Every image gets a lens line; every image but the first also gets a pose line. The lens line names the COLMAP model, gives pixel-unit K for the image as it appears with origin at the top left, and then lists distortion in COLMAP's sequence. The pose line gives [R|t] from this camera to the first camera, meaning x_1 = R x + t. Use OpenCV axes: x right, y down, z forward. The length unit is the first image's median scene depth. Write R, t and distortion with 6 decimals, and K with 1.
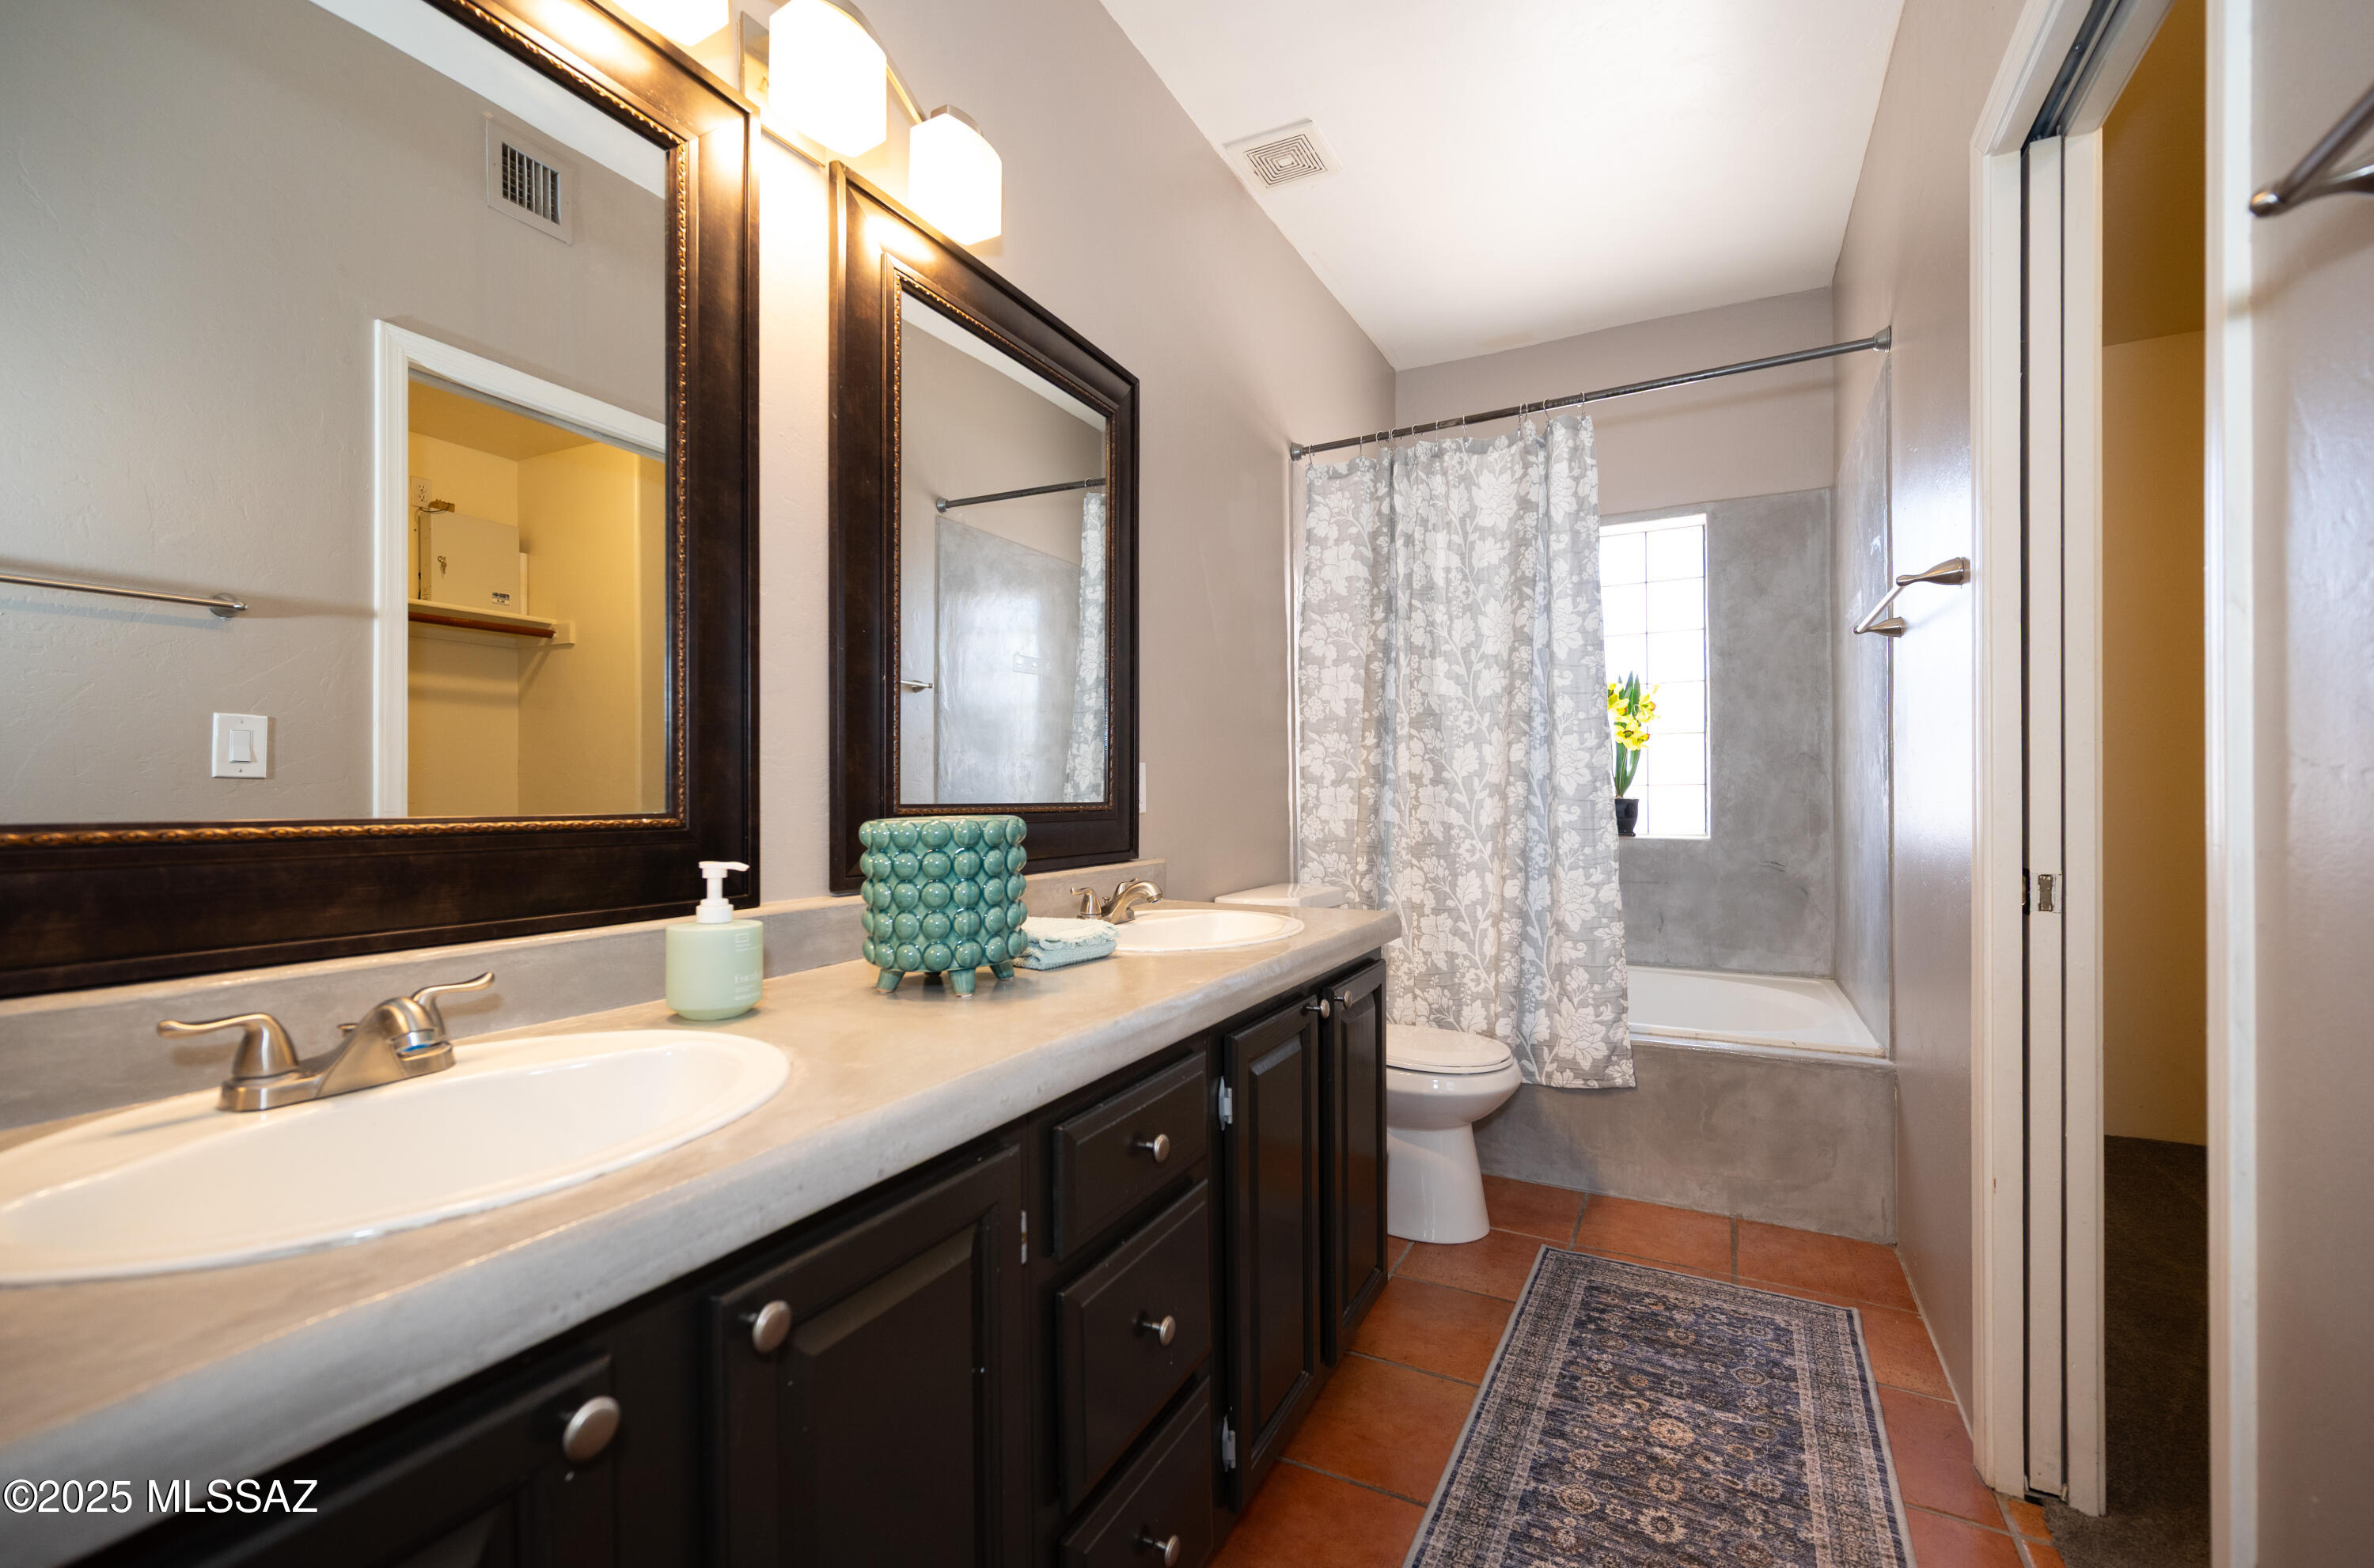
lens RADIAL K [[992.1, 0, 1179.0], [0, 992.1, 810.5], [0, 0, 1]] dist [-0.000627, -0.000272]
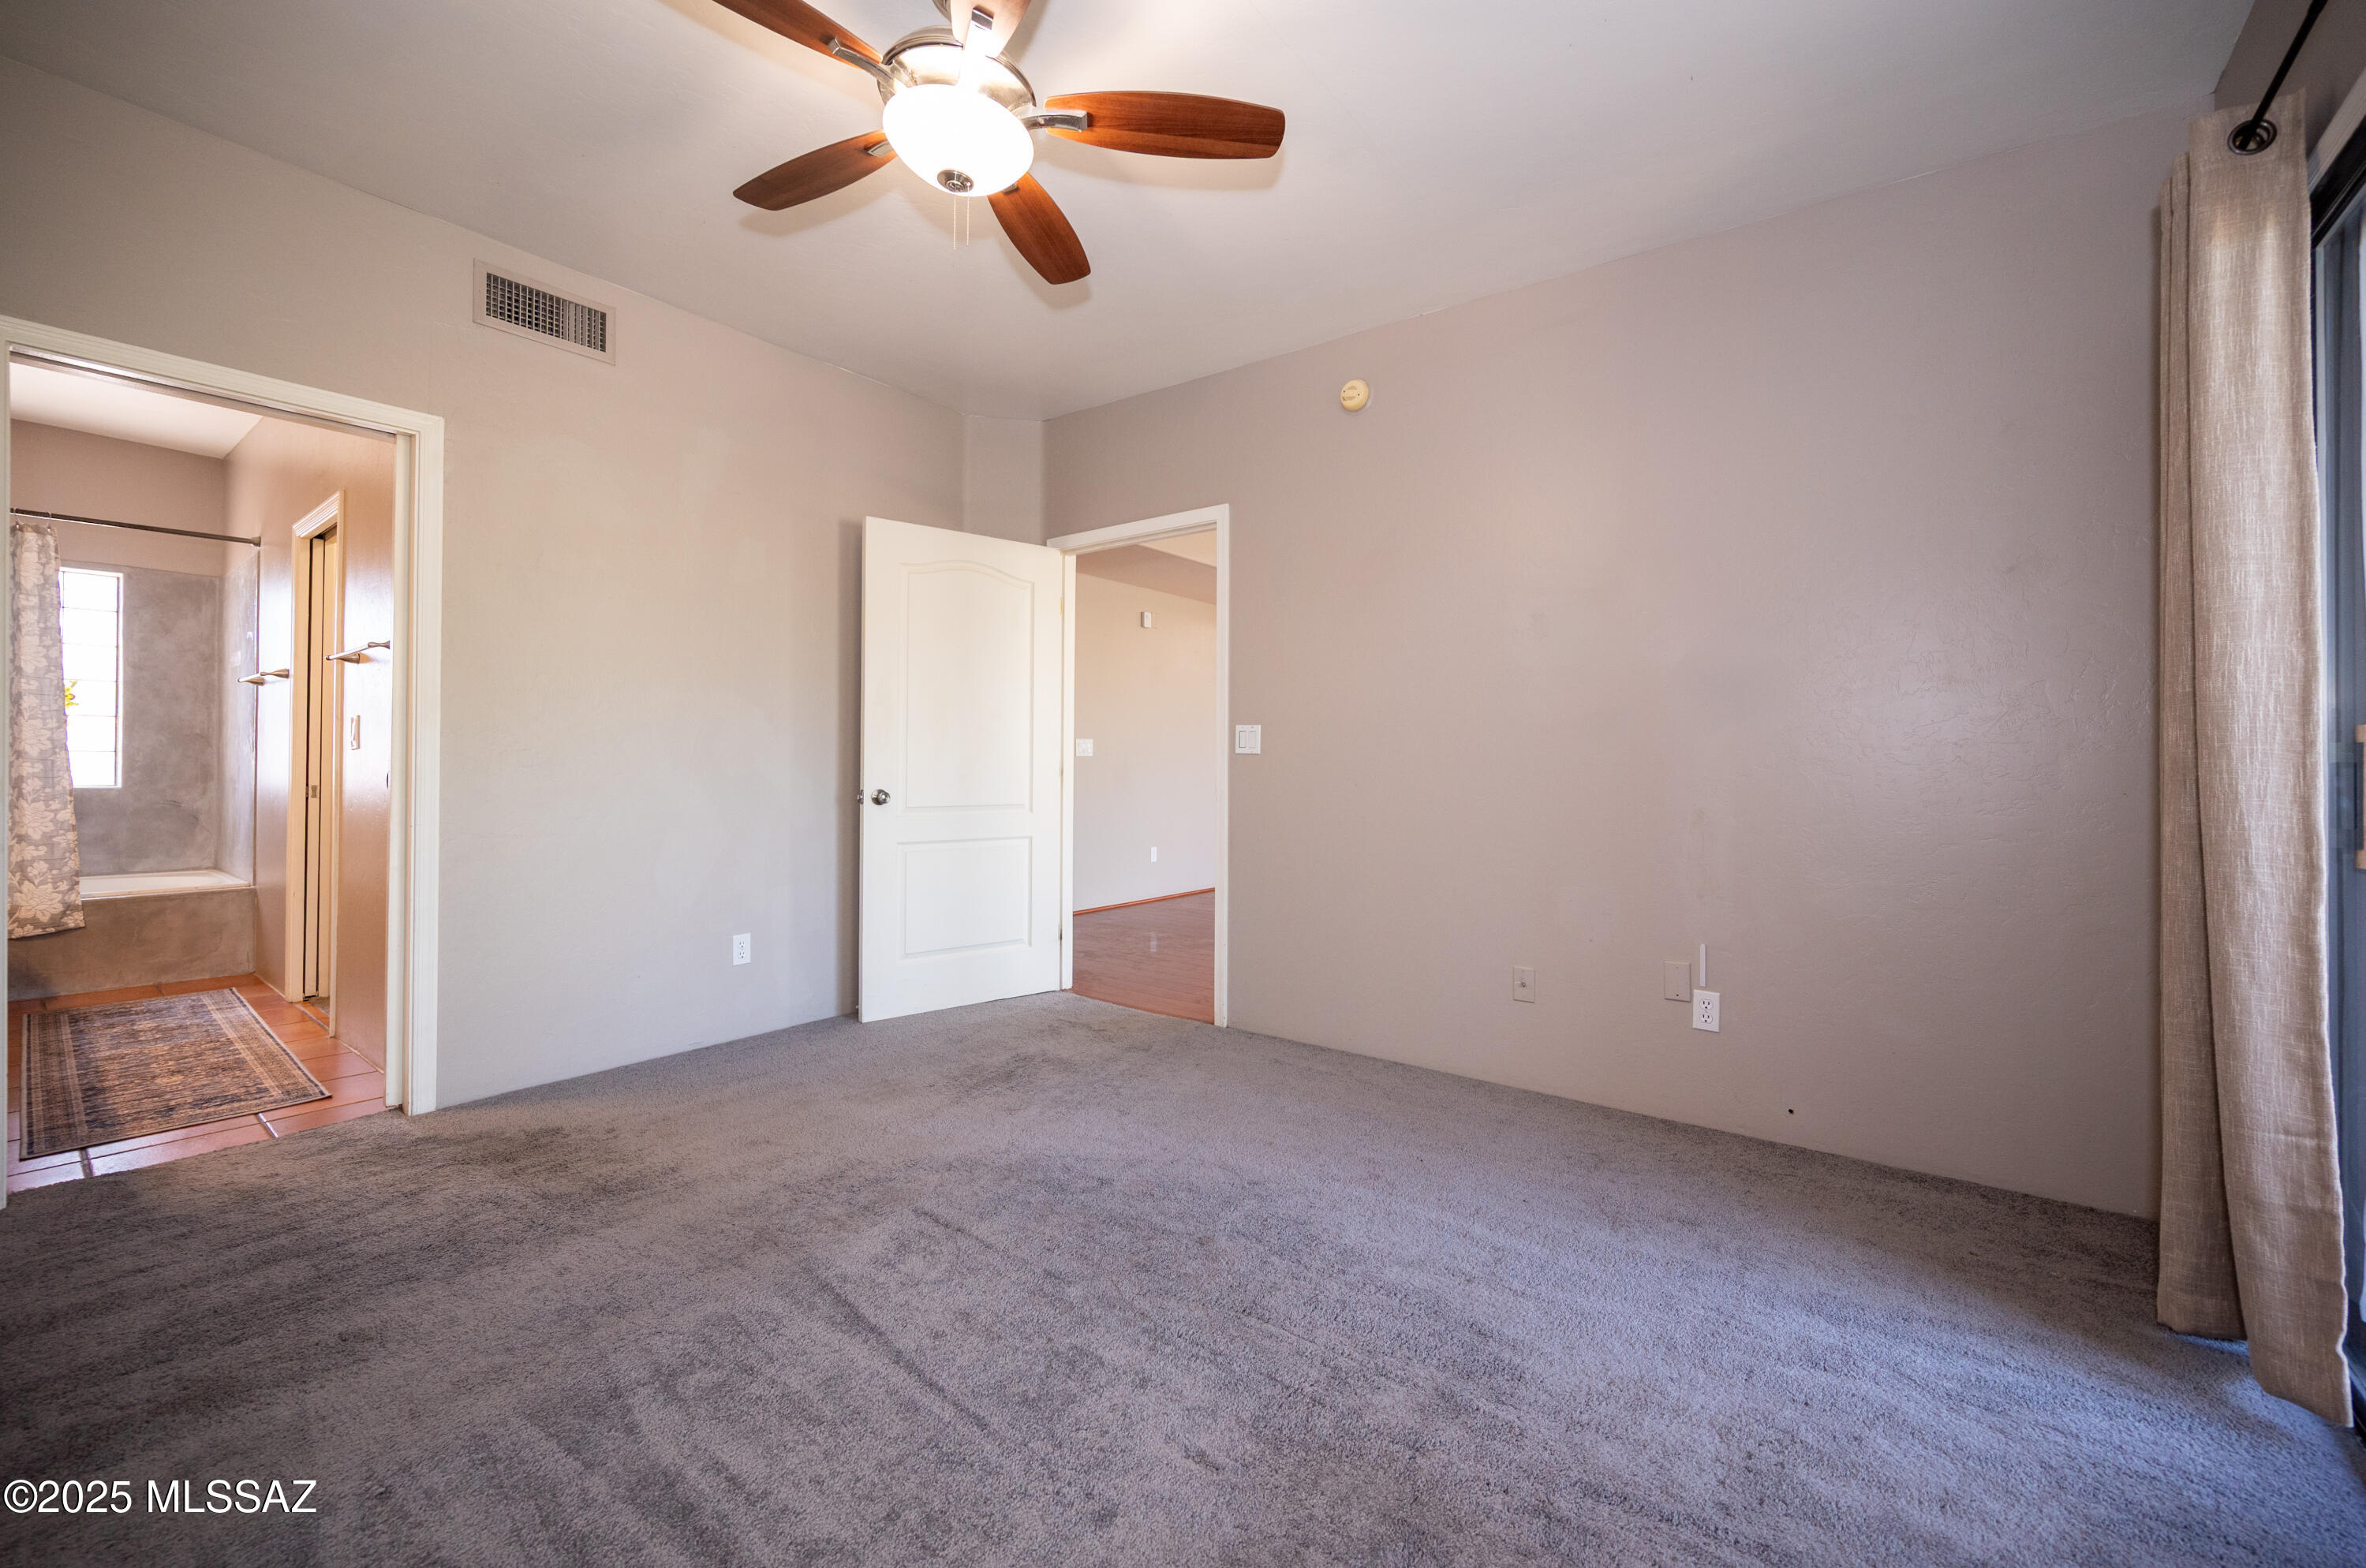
lens RADIAL K [[938.8, 0, 1180.6], [0, 938.8, 747.9], [0, 0, 1]] dist [-0.005038, -0.000162]
pose [[0.168644, 0.026522, 0.985320, -0.800378], [0.008224, 0.999565, -0.028313, 0.029291], [-0.985643, 0.012878, 0.168353, -1.121771]]
